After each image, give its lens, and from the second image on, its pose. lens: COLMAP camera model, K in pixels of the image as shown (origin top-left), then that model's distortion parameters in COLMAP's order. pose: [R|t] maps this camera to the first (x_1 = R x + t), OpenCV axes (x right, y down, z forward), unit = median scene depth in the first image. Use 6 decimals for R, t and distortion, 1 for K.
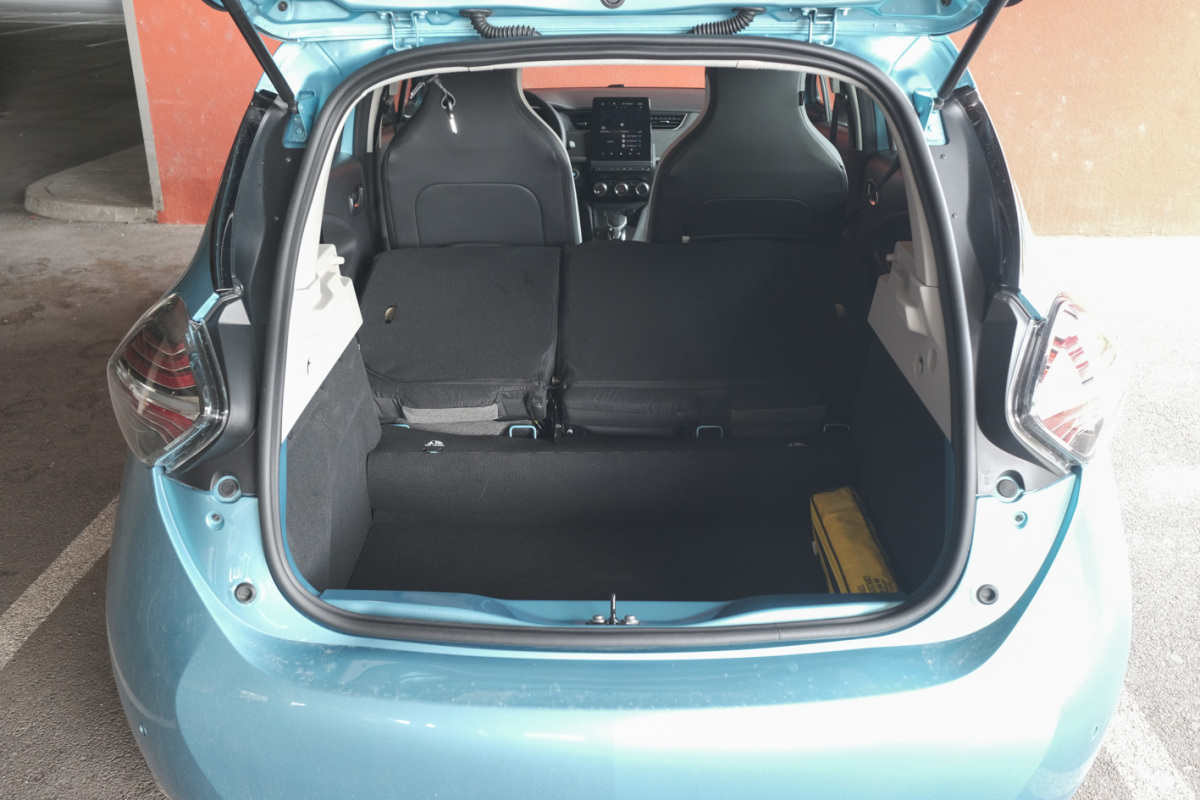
lens RADIAL K [[1056.3, 0, 596.1], [0, 1056.3, 409.4], [0, 0, 1]] dist [0.002040, 0.007056]
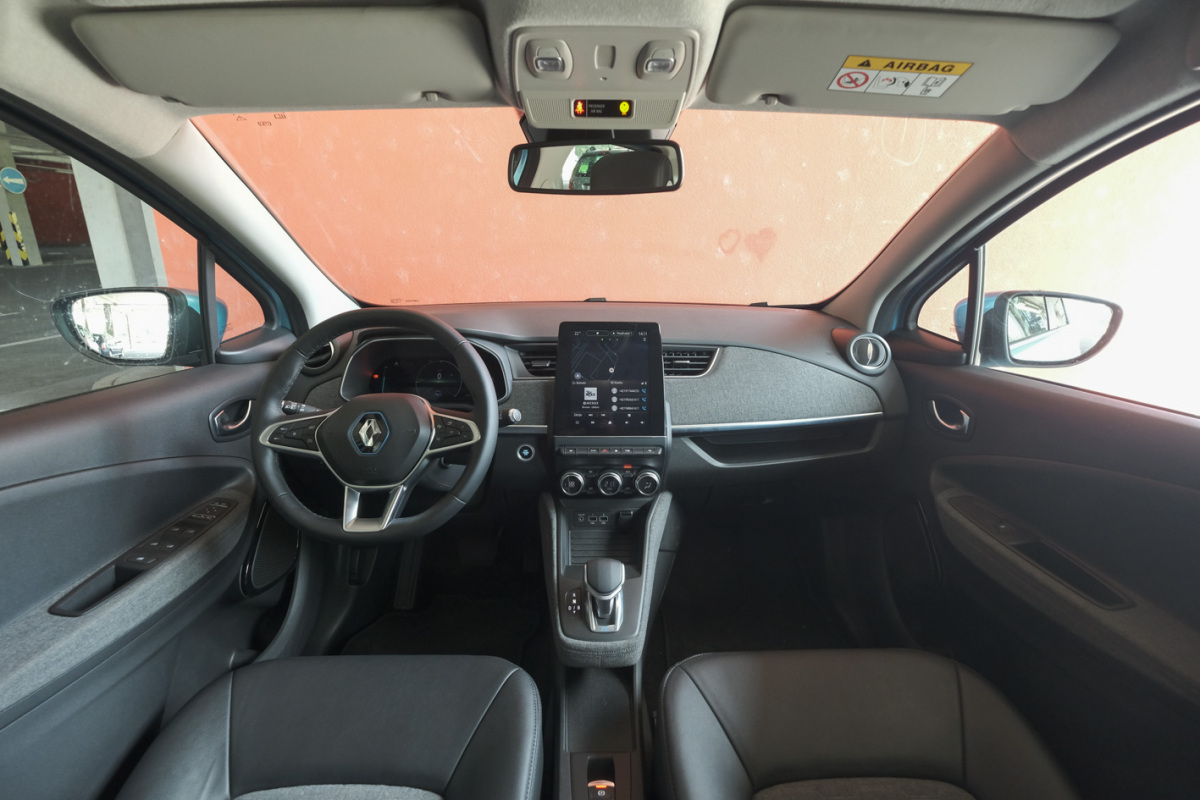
lens RADIAL K [[528.8, 0, 597.6], [0, 528.8, 400.5], [0, 0, 1]] dist [-0.012995, 0.002490]
pose [[0.999306, 0.000150, 0.037252, 0.006934], [0.003727, 0.994570, -0.104004, -0.225543], [-0.037065, 0.104070, 0.993879, 0.727542]]
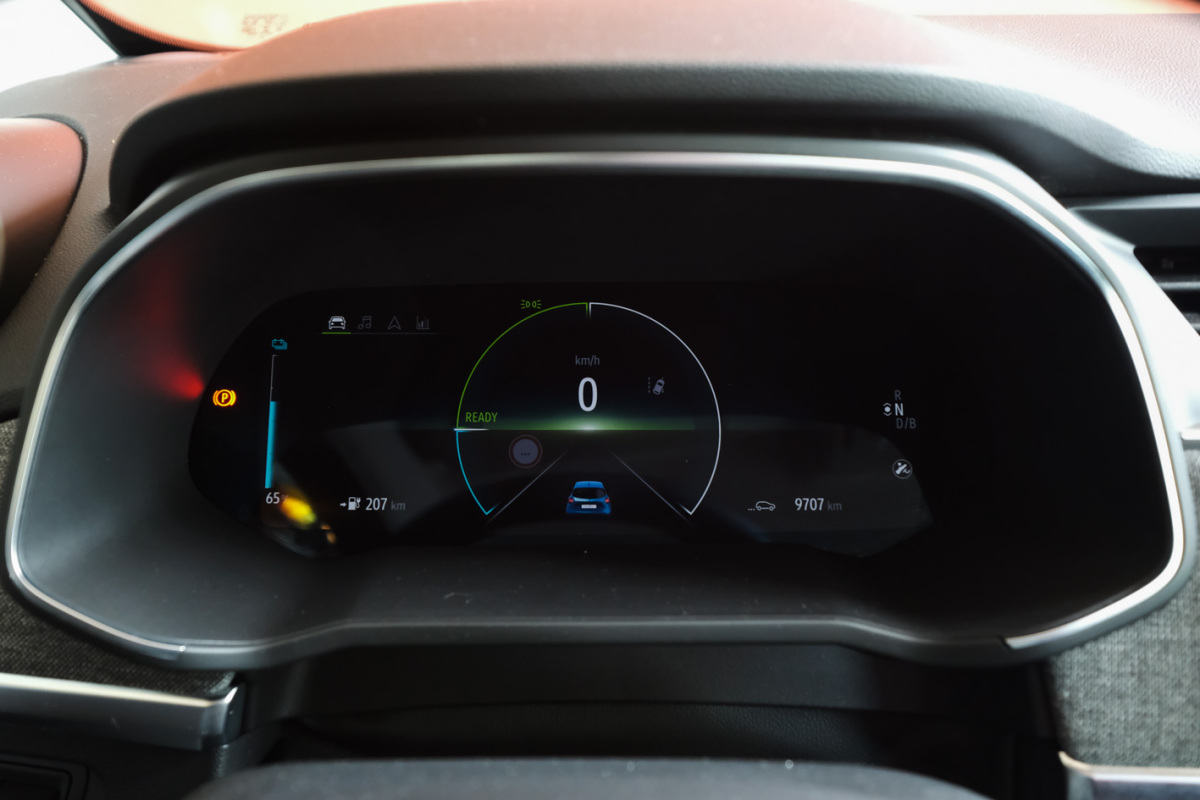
lens RADIAL K [[1056.3, 0, 580.3], [0, 1056.3, 408.8], [0, 0, 1]] dist [0.002040, 0.007056]
pose [[0.999631, -0.009719, 0.025364, -0.078714], [0.010331, 0.999656, -0.024102, -0.268507], [-0.025121, 0.024355, 0.999388, 0.932052]]
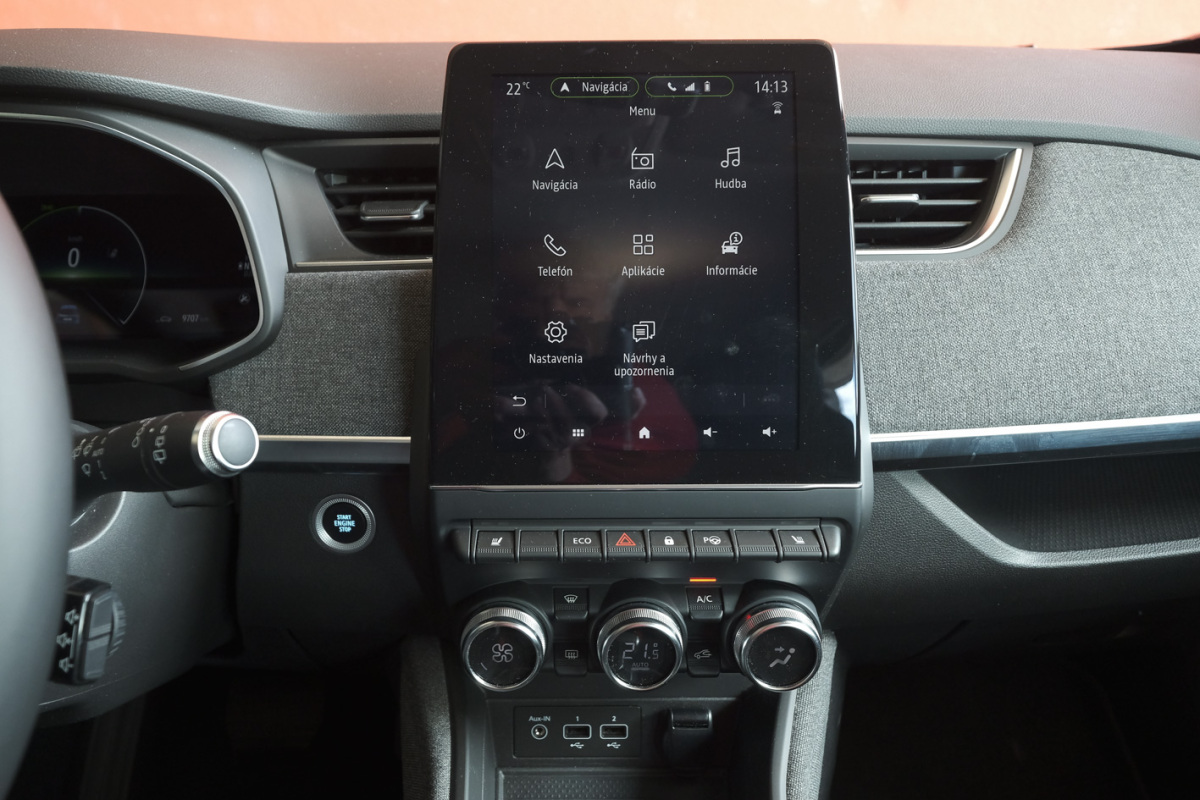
lens RADIAL K [[824.9, 0, 543.8], [0, 824.9, 359.2], [0, 0, 1]] dist [-0.000171, 0.006301]
pose [[0.999956, -0.009009, 0.002763, 0.009744], [0.009037, 0.999904, -0.010461, -0.251786], [-0.002668, 0.010485, 0.999941, 0.890032]]
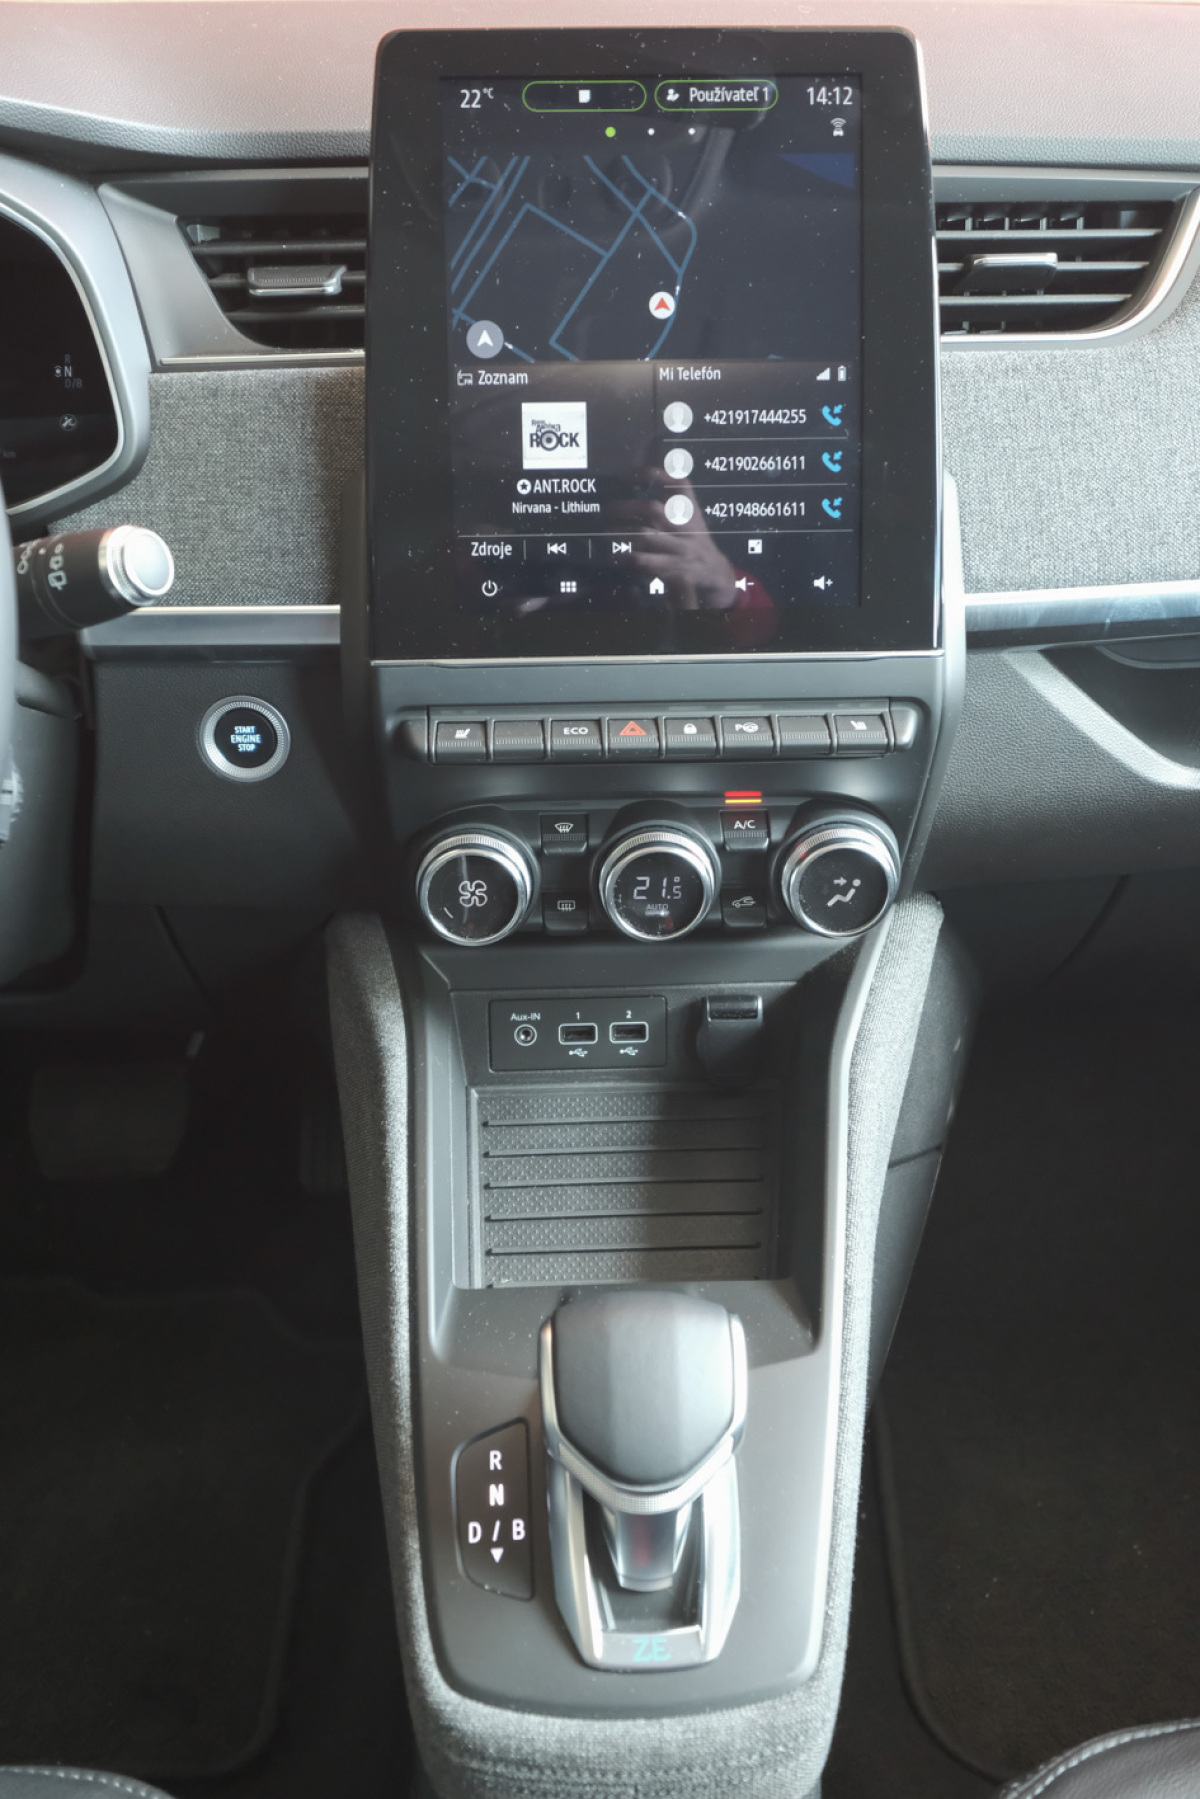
lens RADIAL K [[1716.2, 0, 605.2], [0, 1716.2, 893.9], [0, 0, 1]] dist [0.004681, 0.000000]
pose [[0.998700, -0.027553, 0.042889, 0.010032], [0.021328, 0.990010, 0.139377, -0.236212], [-0.046301, -0.138281, 0.989310, 0.825208]]
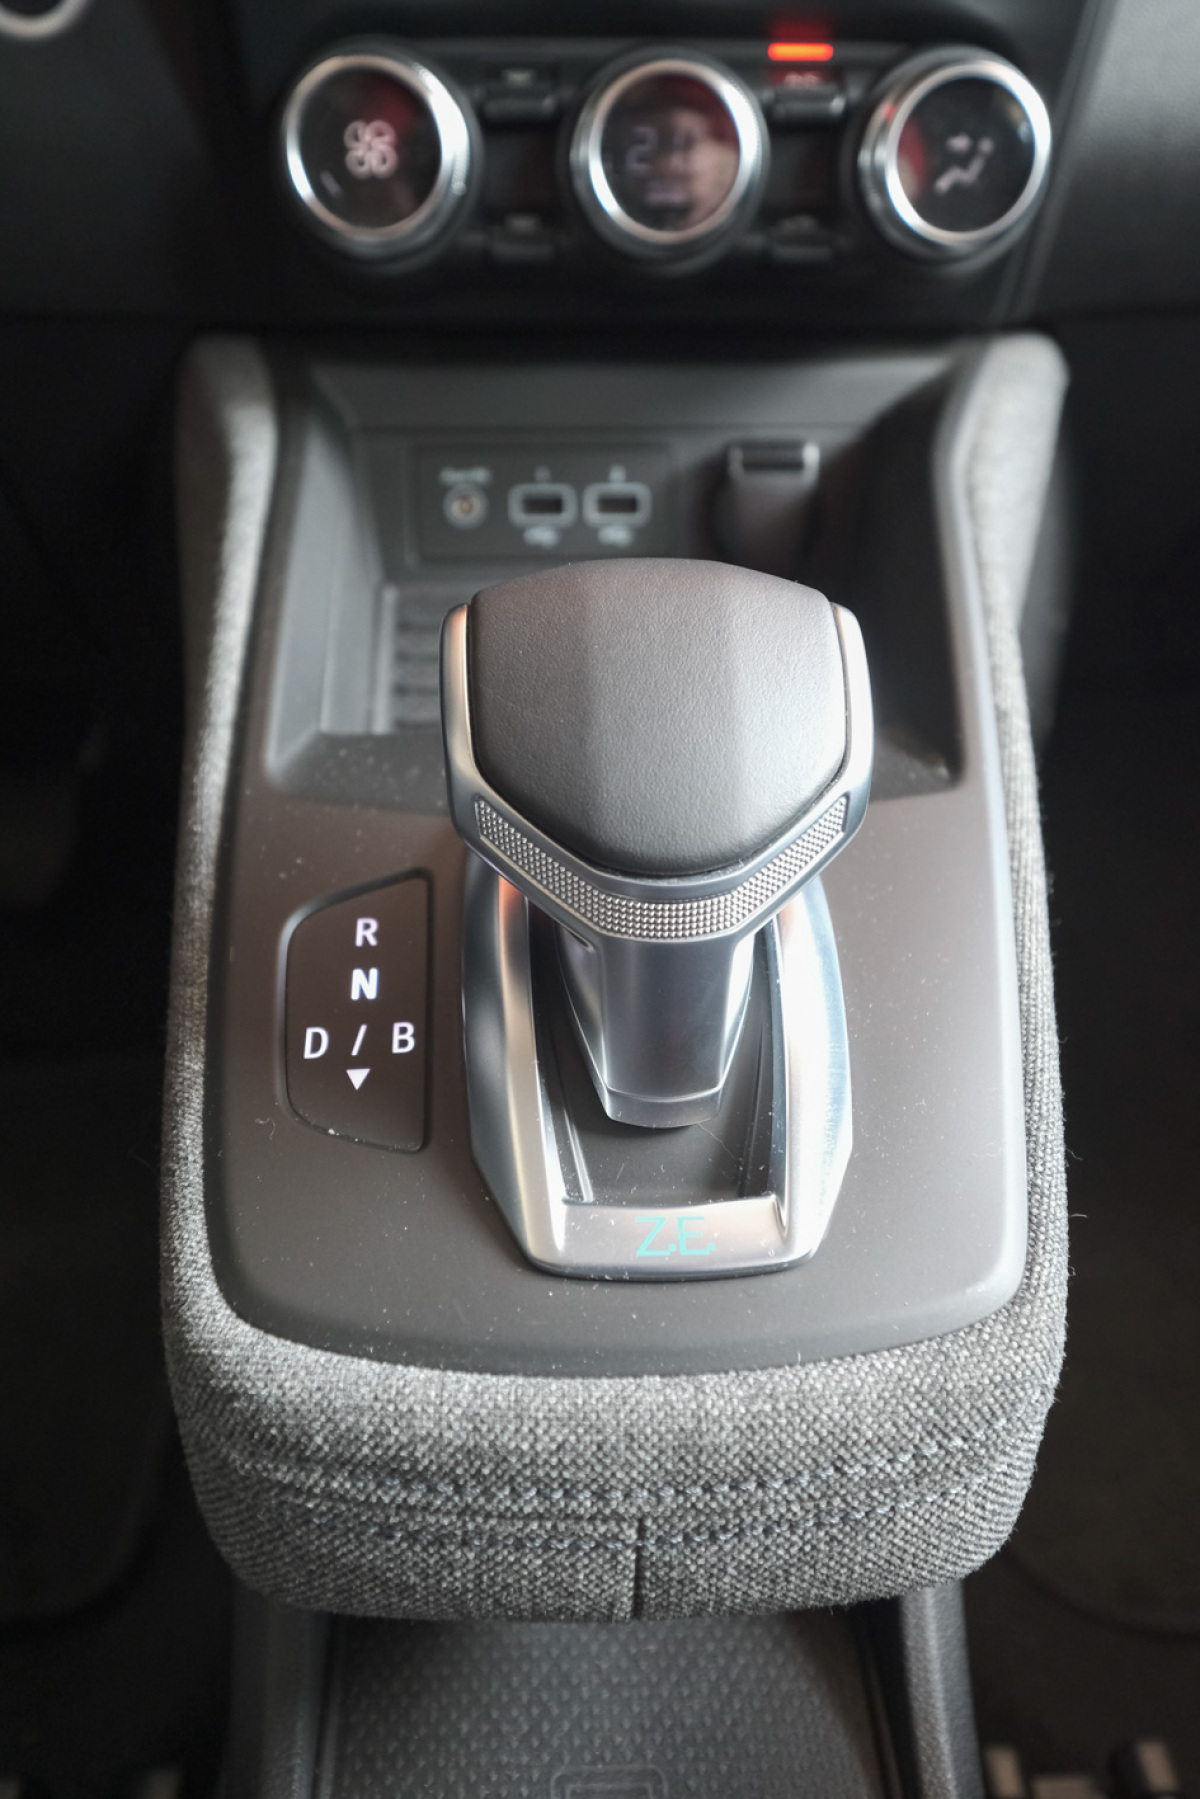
lens RADIAL K [[1459.3, 0, 596.3], [0, 1459.3, 917.5], [0, 0, 1]] dist [-0.007664, 0.017418]
pose [[0.998373, -0.021413, 0.052851, 0.012589], [0.014026, 0.990557, 0.136380, -0.172749], [-0.055272, -0.135417, 0.989246, 0.905240]]
